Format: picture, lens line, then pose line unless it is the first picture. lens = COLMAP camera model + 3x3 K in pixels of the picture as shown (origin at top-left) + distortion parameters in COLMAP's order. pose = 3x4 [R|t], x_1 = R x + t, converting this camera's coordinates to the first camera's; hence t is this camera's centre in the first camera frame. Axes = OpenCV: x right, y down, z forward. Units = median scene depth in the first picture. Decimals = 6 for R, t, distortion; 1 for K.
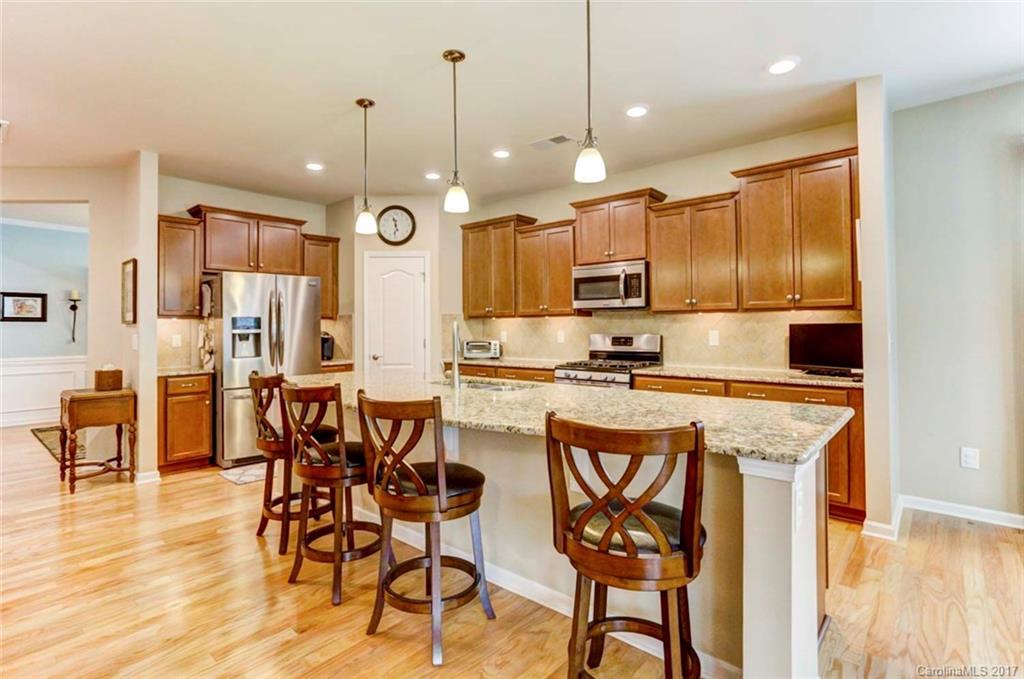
lens RADIAL K [[498.7, 0, 512.8], [0, 498.7, 329.0], [0, 0, 1]] dist [-0.018040, -0.000269]
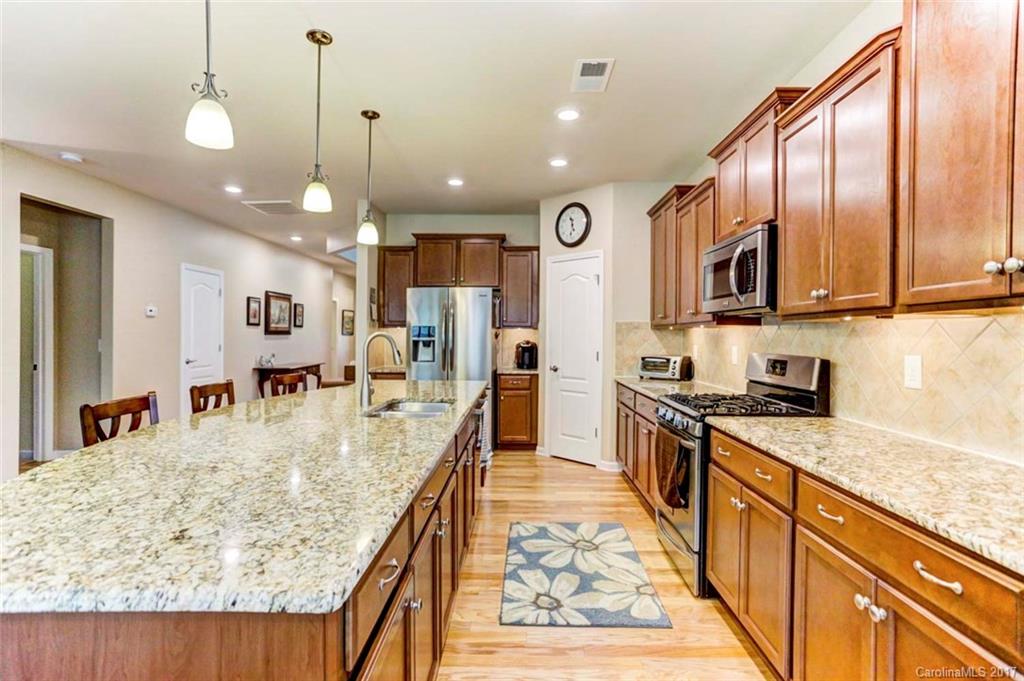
lens RADIAL K [[498.7, 0, 516.4], [0, 498.7, 338.1], [0, 0, 1]] dist [-0.018040, -0.000269]
pose [[0.648915, 0.016702, -0.760678, 0.466871], [-0.016608, 0.999832, 0.007785, -0.008801], [0.760680, 0.007582, 0.649083, 0.397018]]
